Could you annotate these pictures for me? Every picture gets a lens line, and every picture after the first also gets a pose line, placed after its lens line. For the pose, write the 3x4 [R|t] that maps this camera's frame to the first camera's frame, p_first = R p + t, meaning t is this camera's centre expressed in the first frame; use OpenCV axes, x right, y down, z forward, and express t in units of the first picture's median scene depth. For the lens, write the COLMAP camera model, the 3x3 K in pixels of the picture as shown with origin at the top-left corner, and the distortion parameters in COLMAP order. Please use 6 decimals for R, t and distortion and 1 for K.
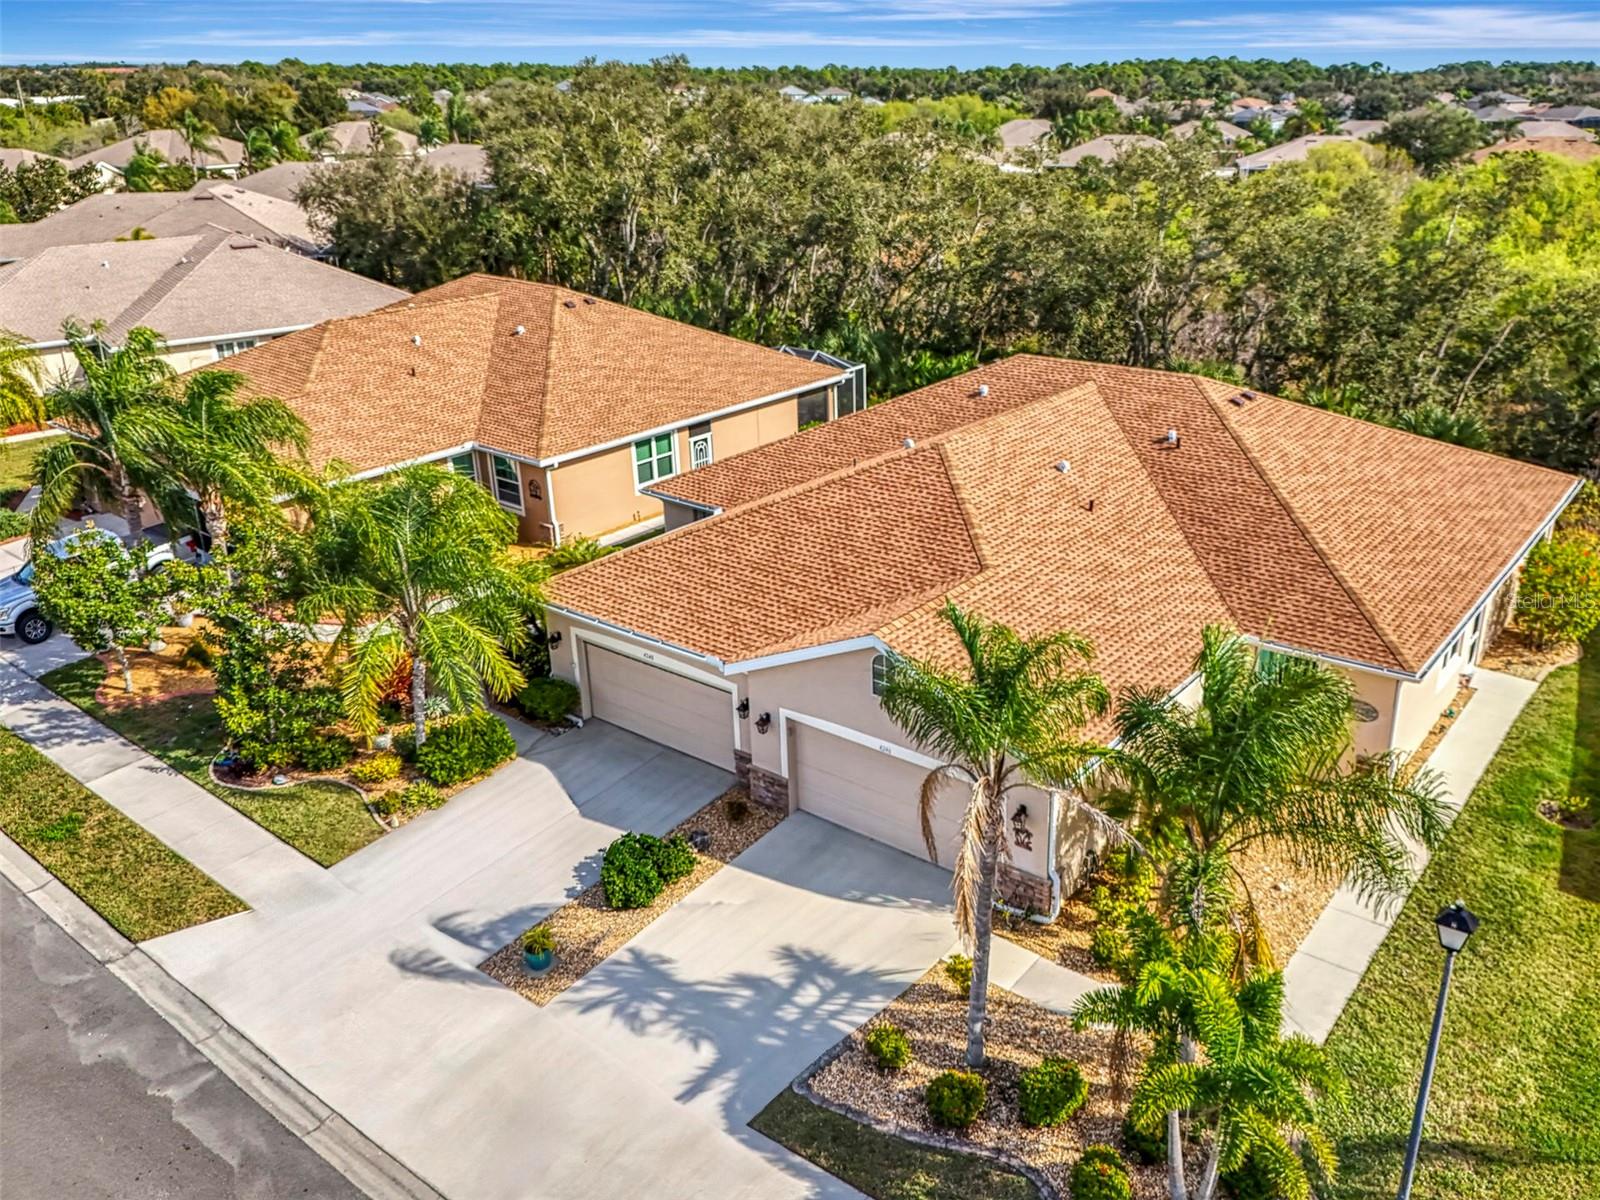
lens RADIAL K [[1271.0, 0, 800.0], [0, 1271.0, 600.0], [0, 0, 1]] dist [0.049545, -0.003864]
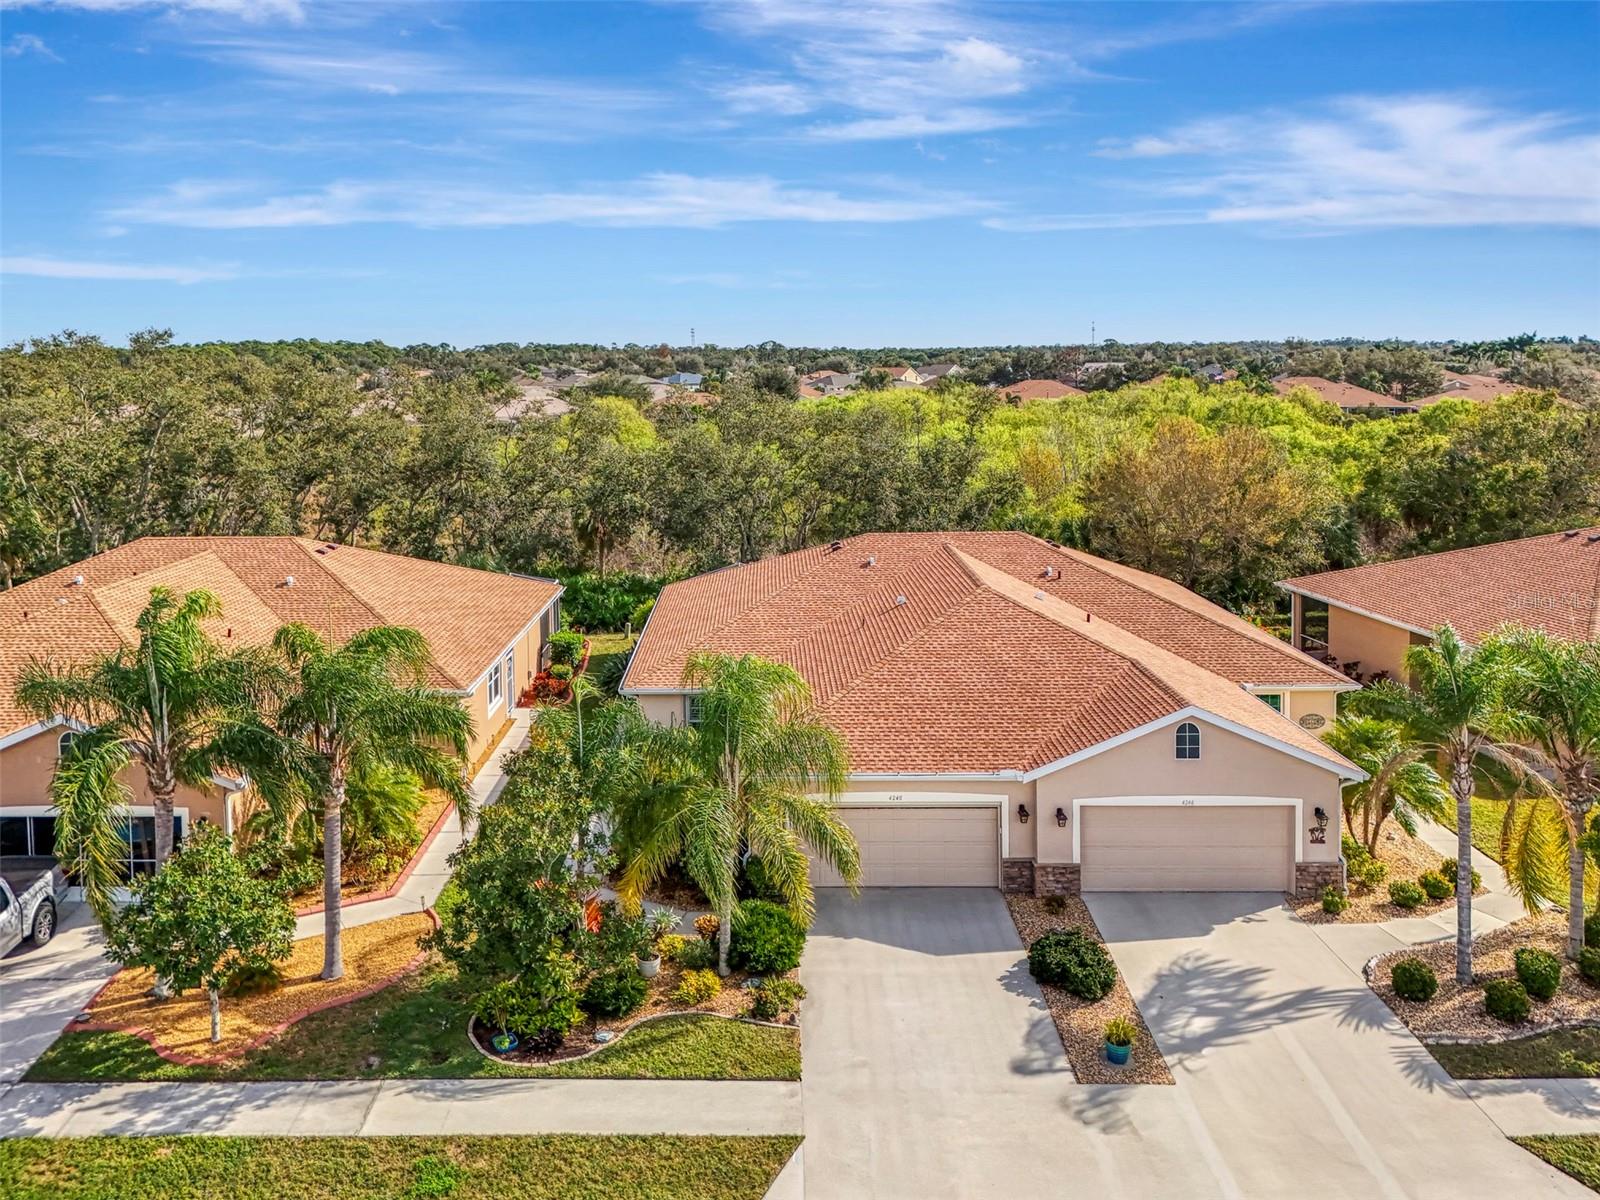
lens RADIAL K [[1205.1, 0, 787.2], [0, 1205.1, 594.2], [0, 0, 1]] dist [0.058130, -0.046478]
pose [[0.784838, -0.112532, 0.609397, -0.840029], [0.231388, 0.965468, -0.119717, -0.021220], [-0.574881, 0.234966, 0.783775, 0.251372]]
